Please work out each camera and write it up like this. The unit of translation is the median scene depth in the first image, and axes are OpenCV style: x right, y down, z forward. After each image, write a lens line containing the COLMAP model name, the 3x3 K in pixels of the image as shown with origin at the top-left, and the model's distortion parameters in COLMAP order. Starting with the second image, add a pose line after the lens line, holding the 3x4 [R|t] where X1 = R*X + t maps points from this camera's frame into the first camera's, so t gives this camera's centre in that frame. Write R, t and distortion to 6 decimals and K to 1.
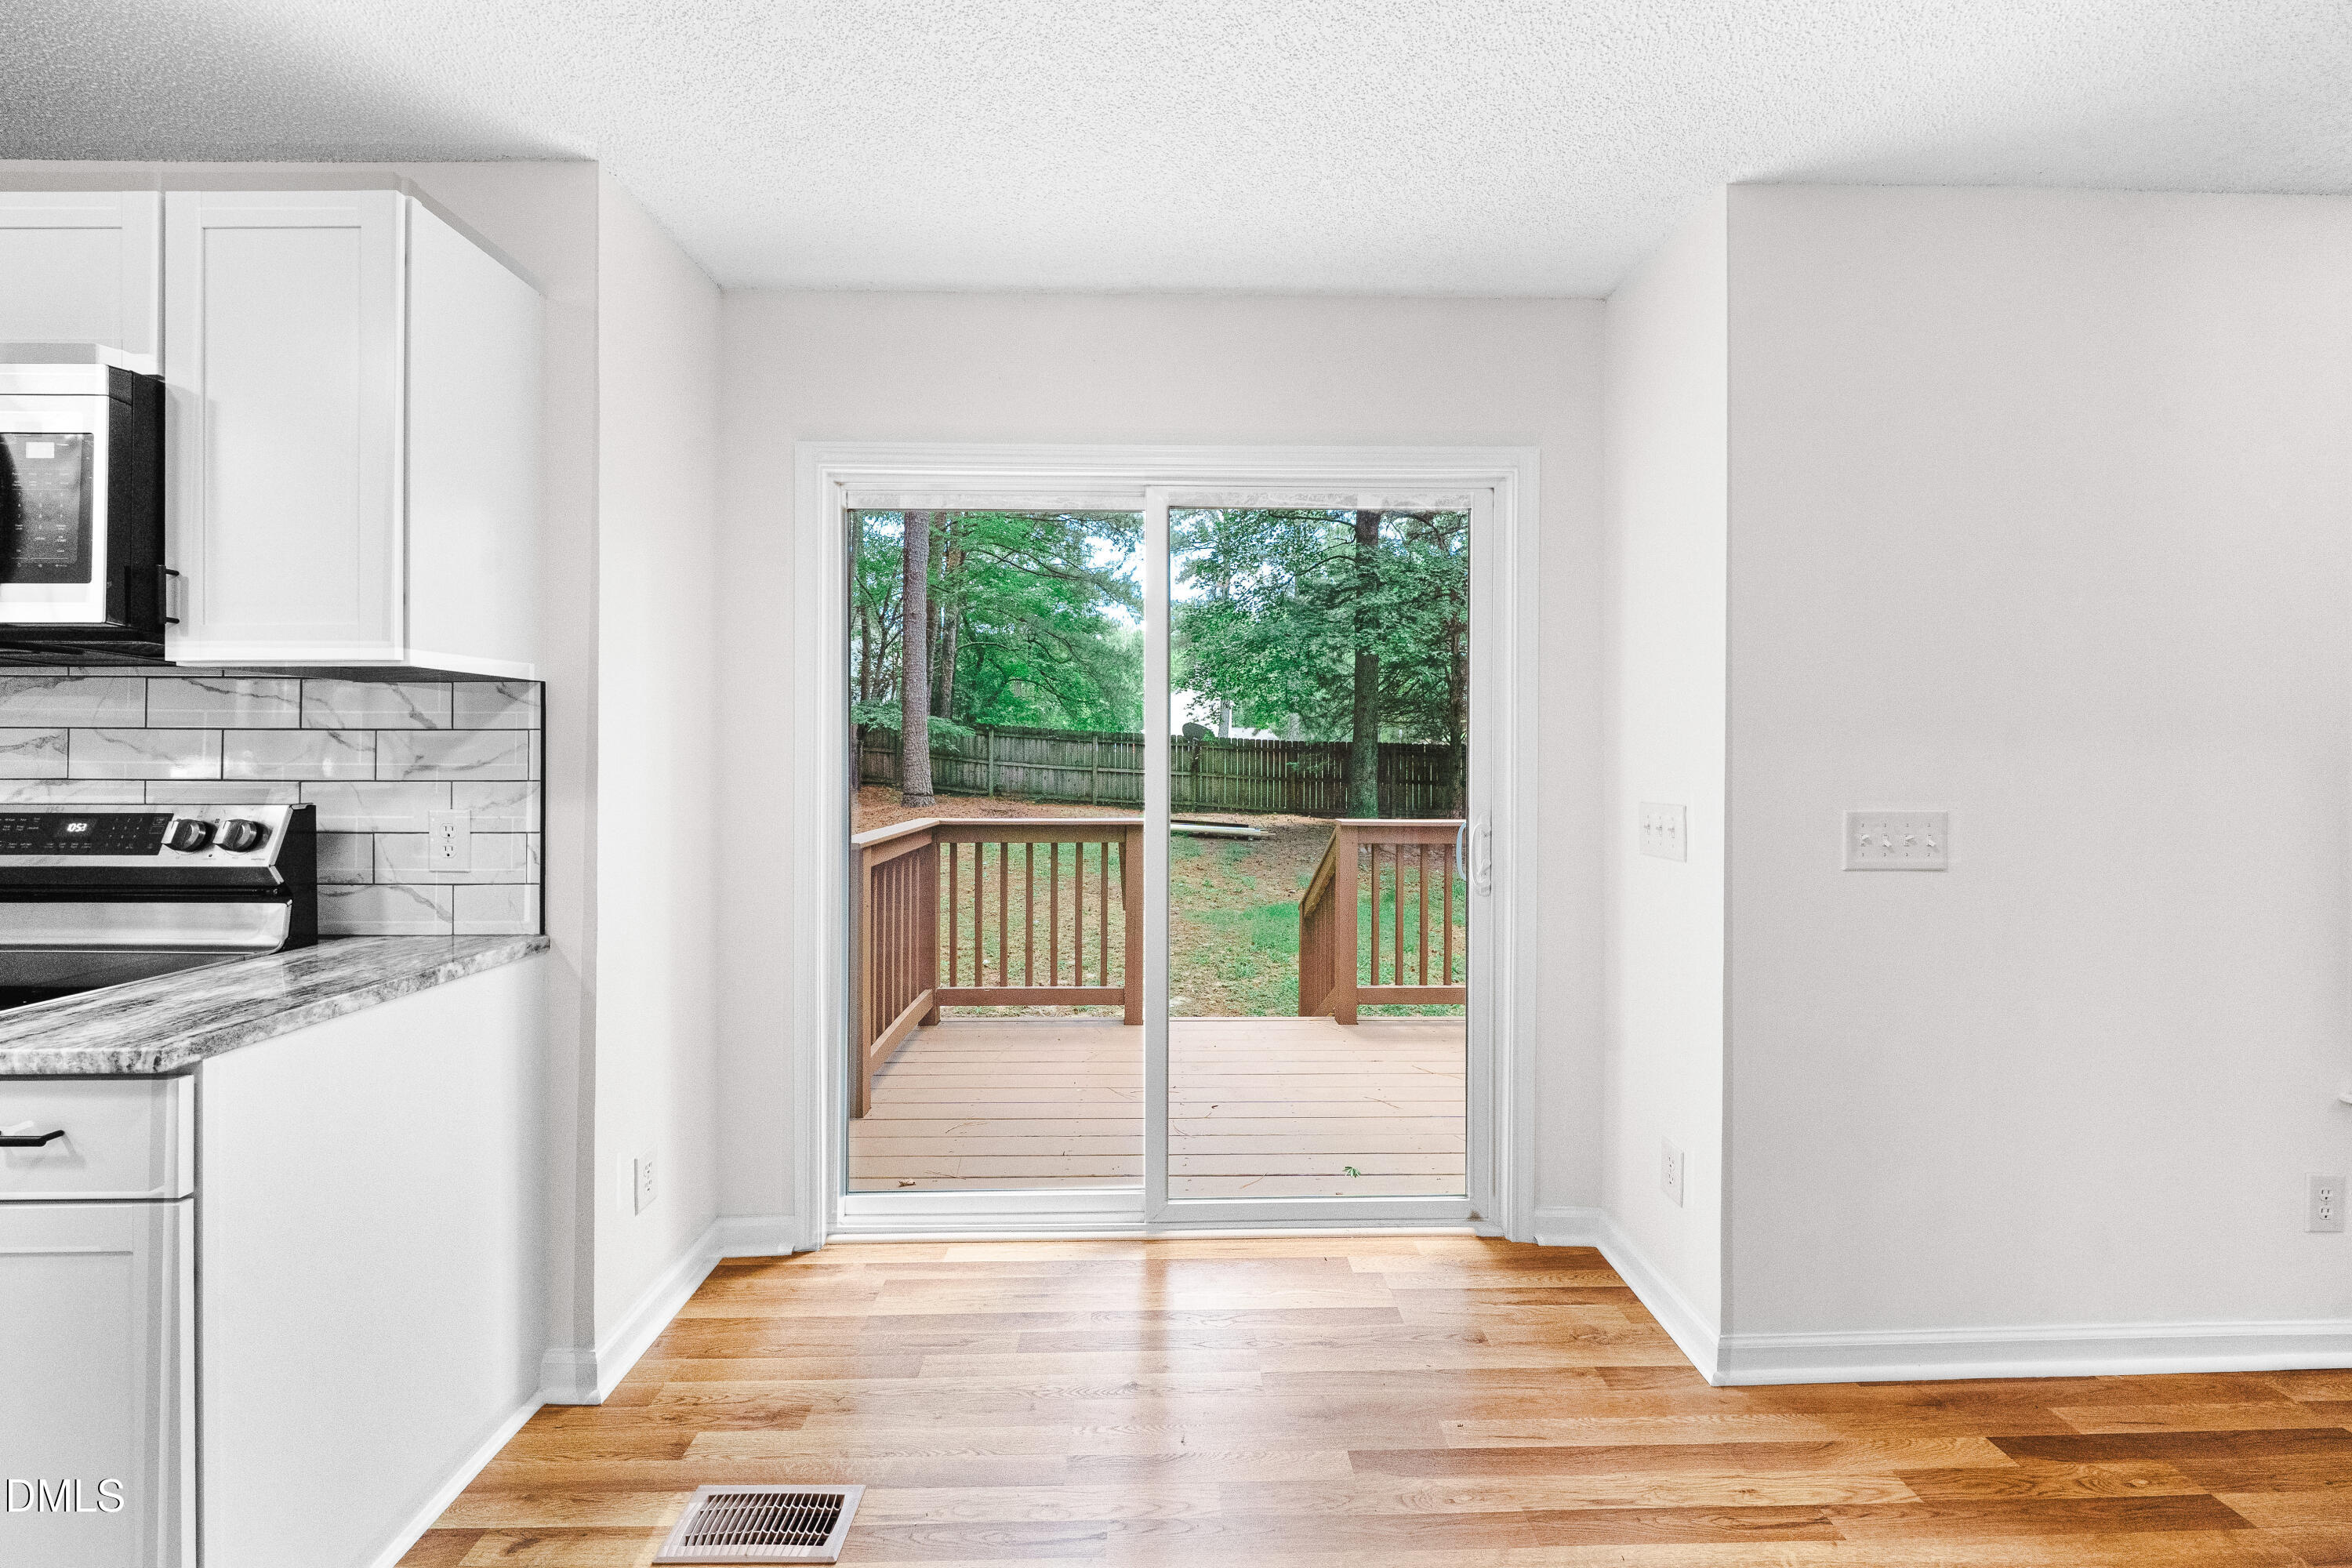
lens RADIAL K [[814.1, 0, 1163.4], [0, 814.1, 760.0], [0, 0, 1]] dist [-0.007569, 0.000581]
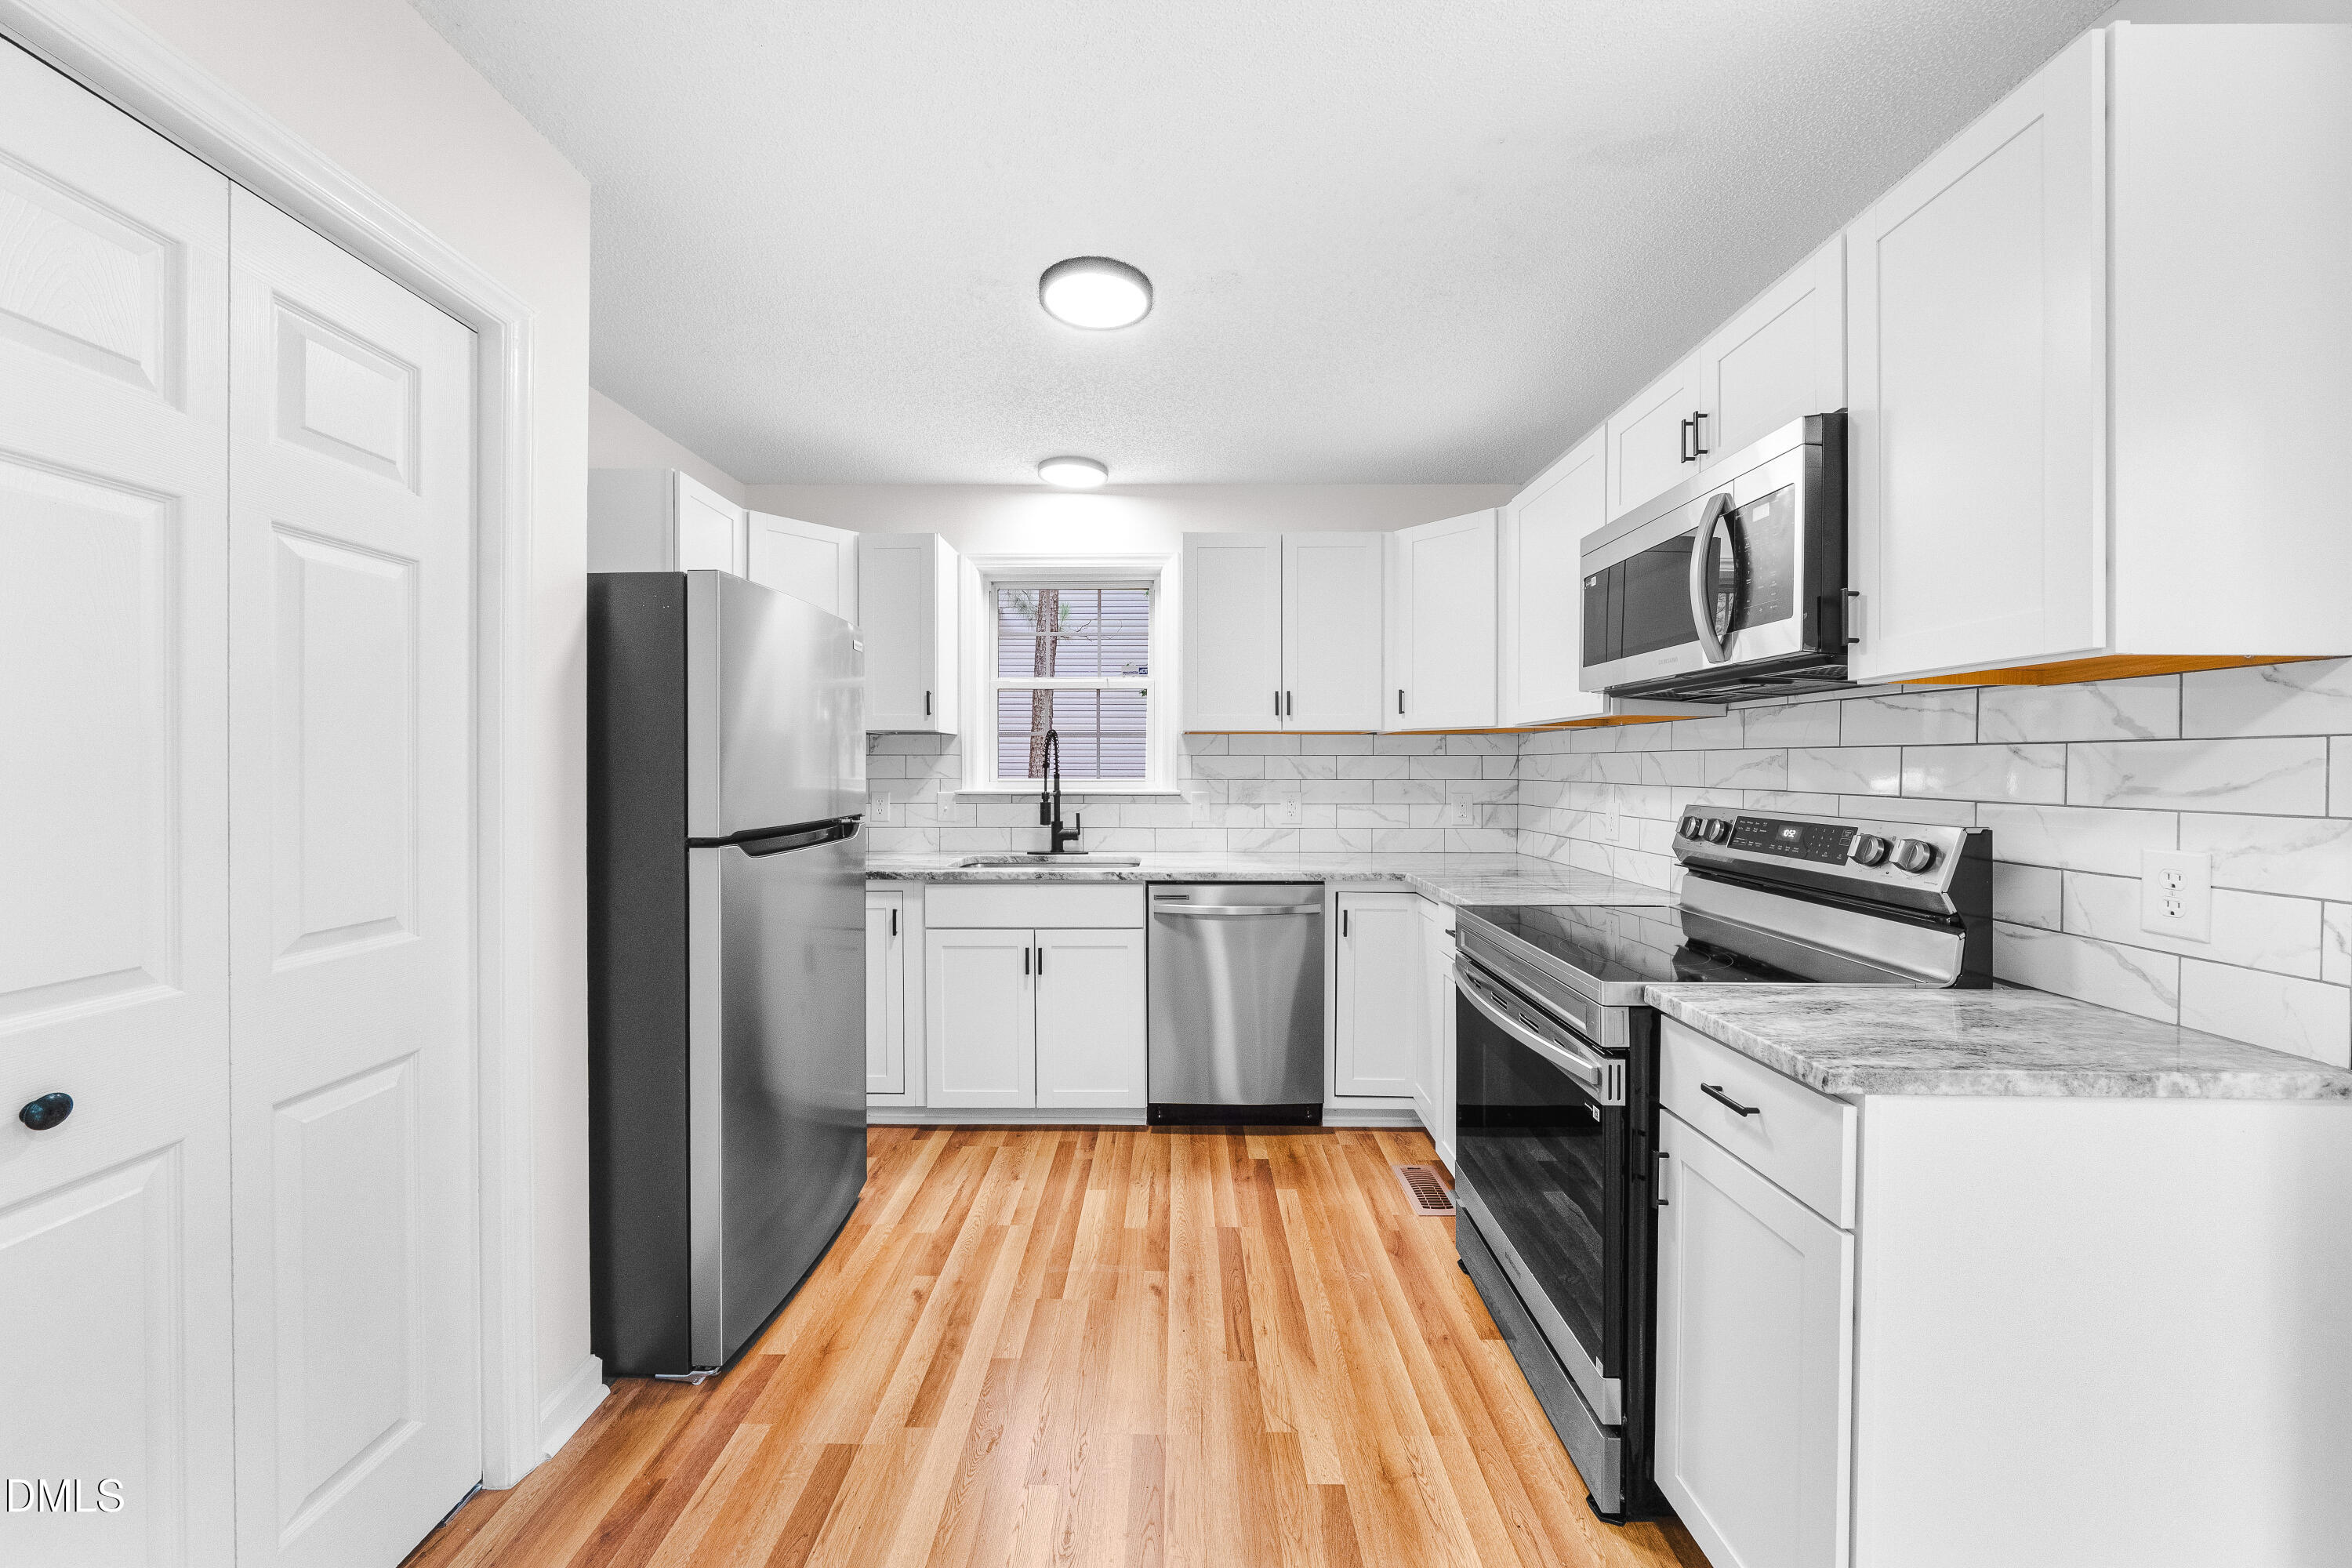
lens RADIAL K [[814.1, 0, 1163.4], [0, 814.1, 760.0], [0, 0, 1]] dist [-0.007569, 0.000581]
pose [[-0.044030, -0.006744, -0.999007, -0.144247], [-0.013730, 0.999887, -0.006145, -0.002542], [0.998936, 0.013446, -0.044117, 0.150605]]
